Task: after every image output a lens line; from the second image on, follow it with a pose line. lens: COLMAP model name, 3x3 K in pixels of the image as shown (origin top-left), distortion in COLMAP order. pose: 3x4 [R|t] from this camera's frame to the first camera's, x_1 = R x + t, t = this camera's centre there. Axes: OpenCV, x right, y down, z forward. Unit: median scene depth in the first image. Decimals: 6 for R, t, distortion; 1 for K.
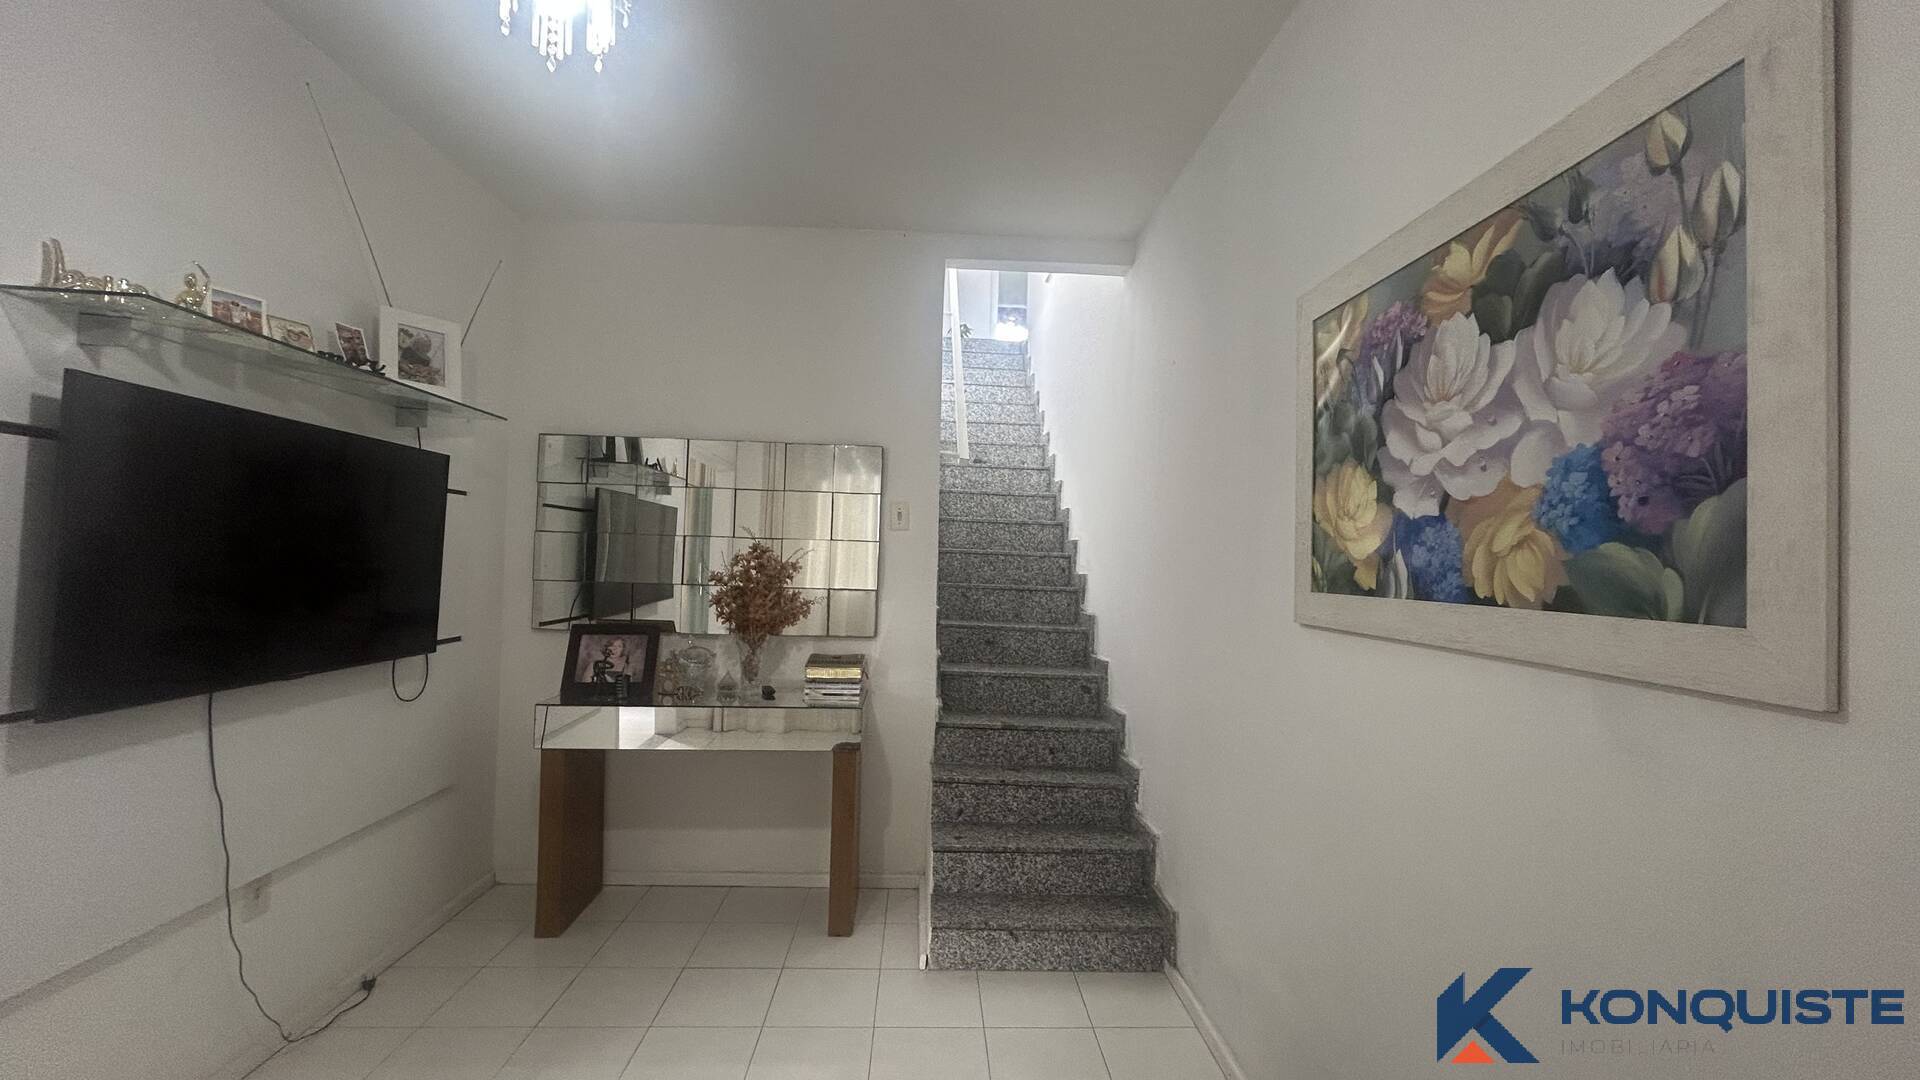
lens RADIAL K [[778.3, 0, 957.8], [0, 778.3, 539.3], [0, 0, 1]] dist [-0.003068, 0.001894]
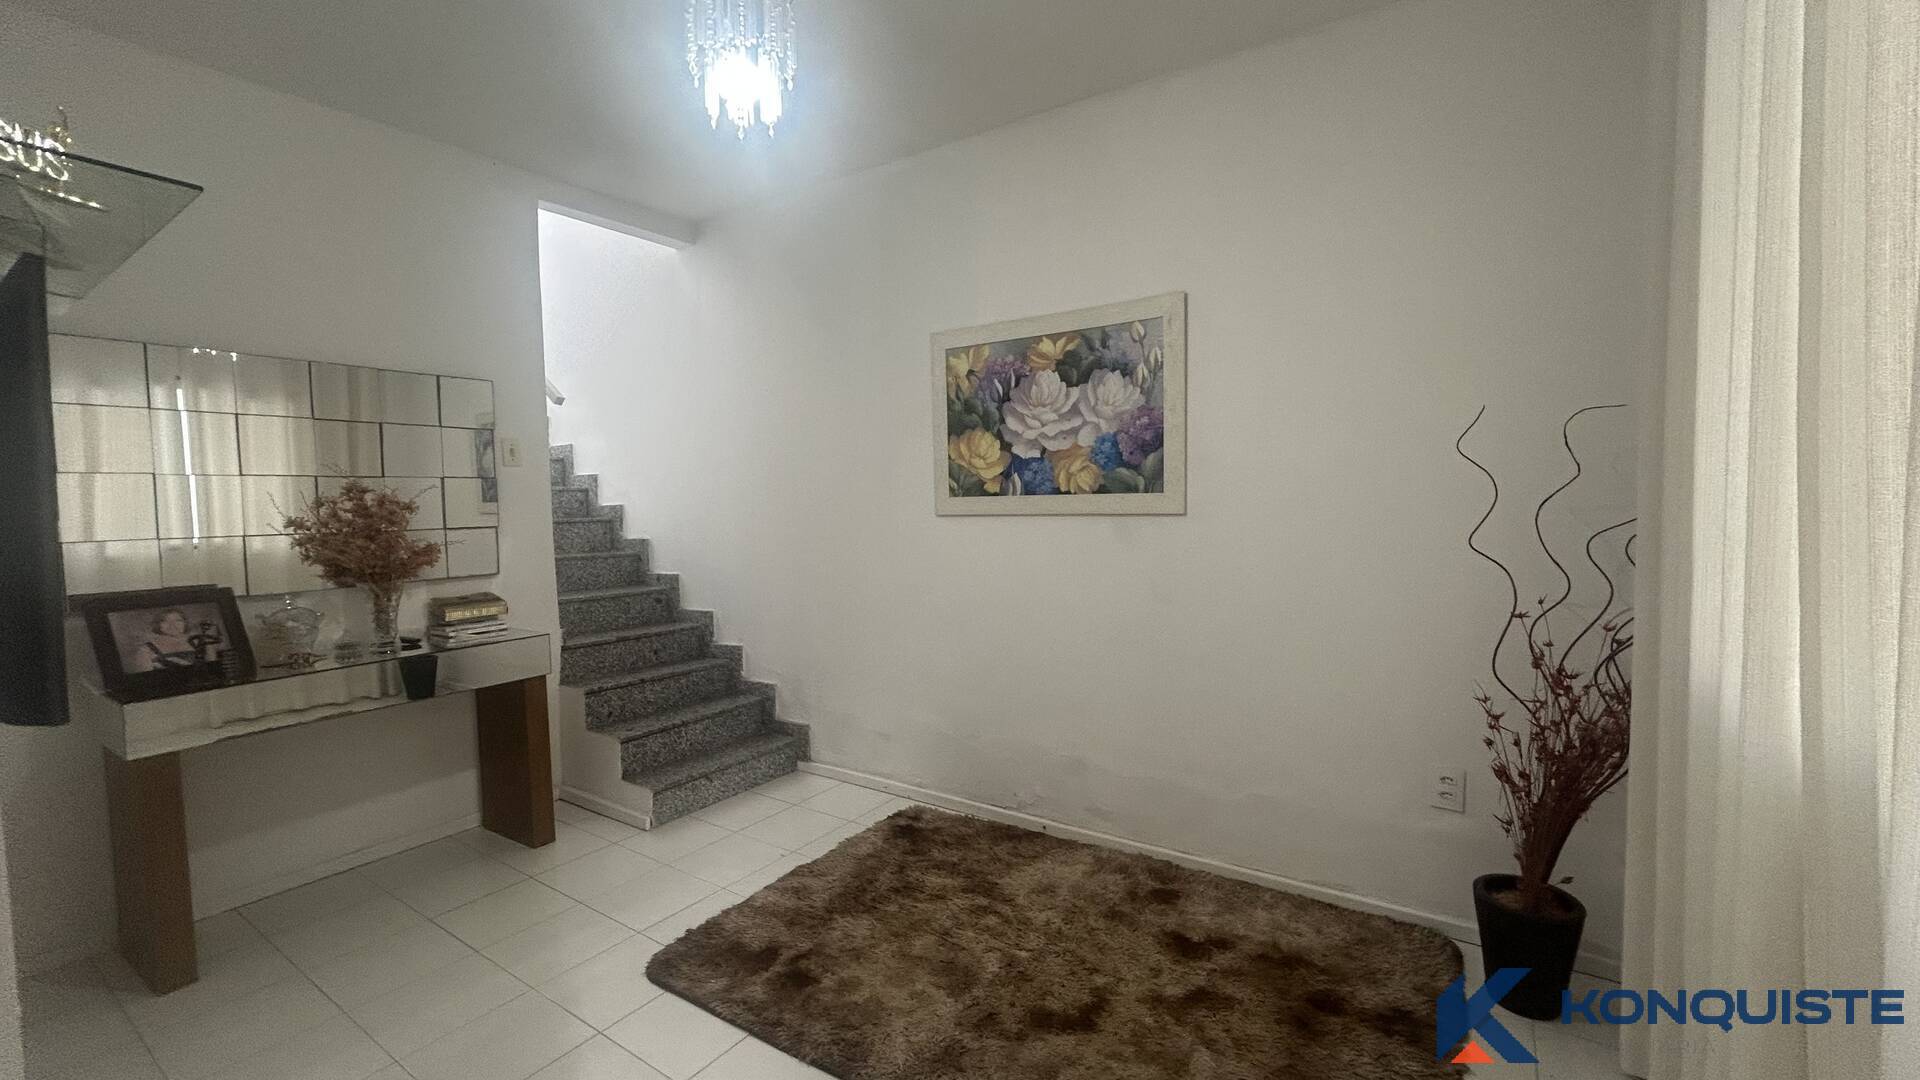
lens RADIAL K [[778.3, 0, 954.2], [0, 778.3, 536.4], [0, 0, 1]] dist [-0.003068, 0.001894]
pose [[0.597355, -0.079863, 0.797991, -1.297668], [0.015146, 0.995975, 0.088340, -0.004438], [-0.801834, -0.040683, 0.596160, -0.161977]]
